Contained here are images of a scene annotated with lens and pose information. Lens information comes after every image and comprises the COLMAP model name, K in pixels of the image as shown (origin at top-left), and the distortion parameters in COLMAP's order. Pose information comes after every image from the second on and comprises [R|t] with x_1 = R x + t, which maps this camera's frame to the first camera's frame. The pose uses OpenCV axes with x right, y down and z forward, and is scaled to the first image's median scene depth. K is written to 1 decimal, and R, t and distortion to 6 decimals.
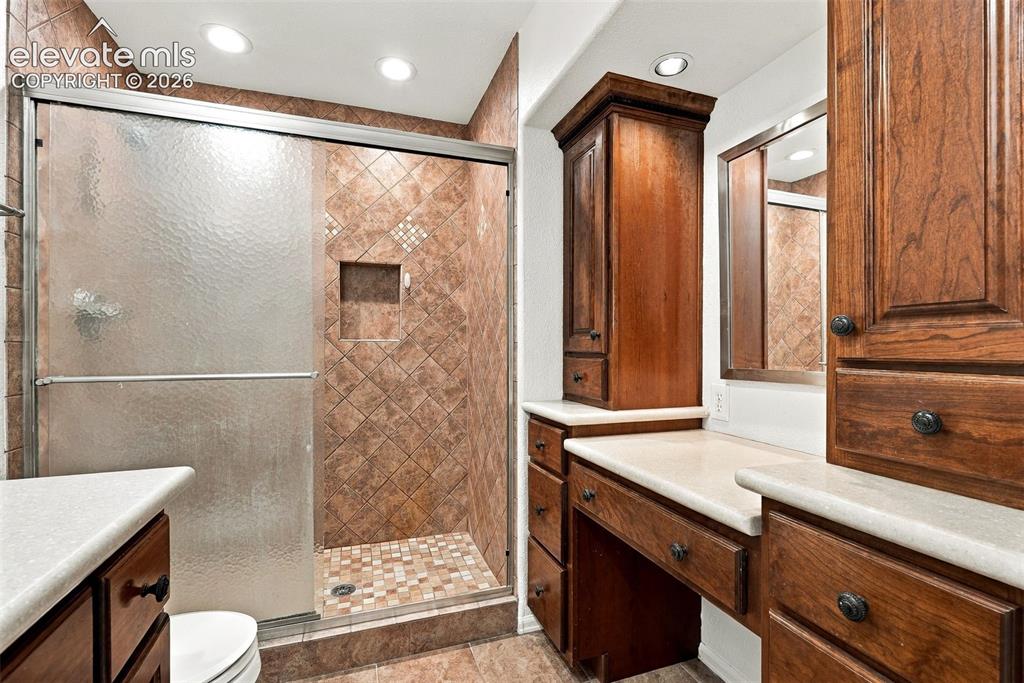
lens RADIAL K [[459.0, 0, 510.6], [0, 459.0, 344.7], [0, 0, 1]] dist [-0.002336, 0.000679]
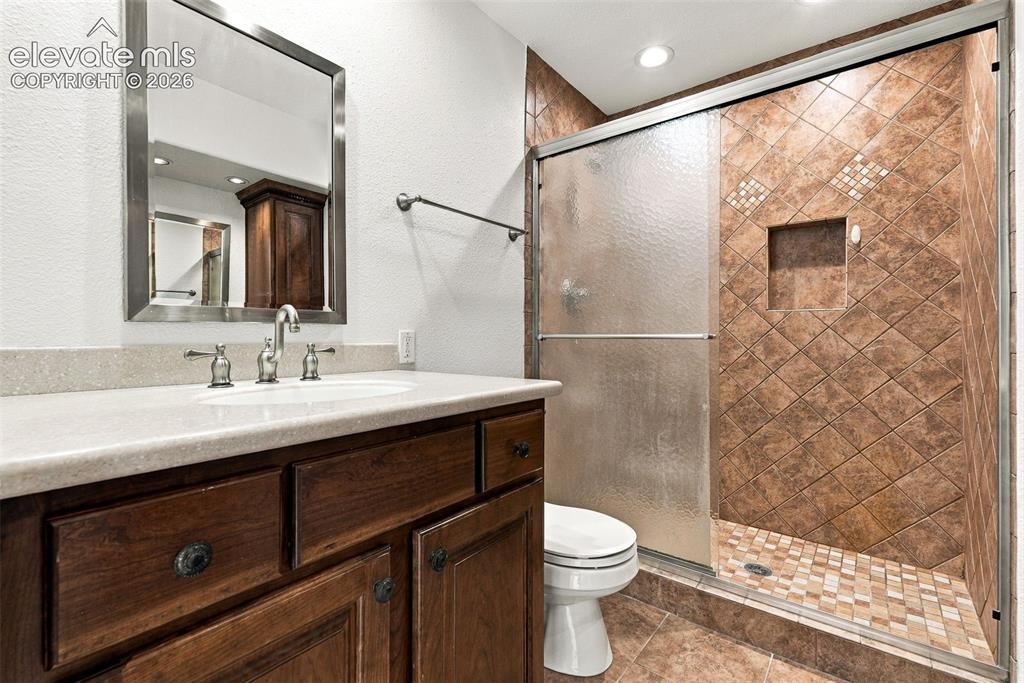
lens RADIAL K [[459.0, 0, 508.8], [0, 459.0, 339.4], [0, 0, 1]] dist [-0.002336, 0.000679]
pose [[0.522232, 0.000203, -0.852803, 0.151206], [-0.004903, 0.999984, -0.002764, 0.052987], [0.852789, 0.005625, 0.522225, 0.050180]]
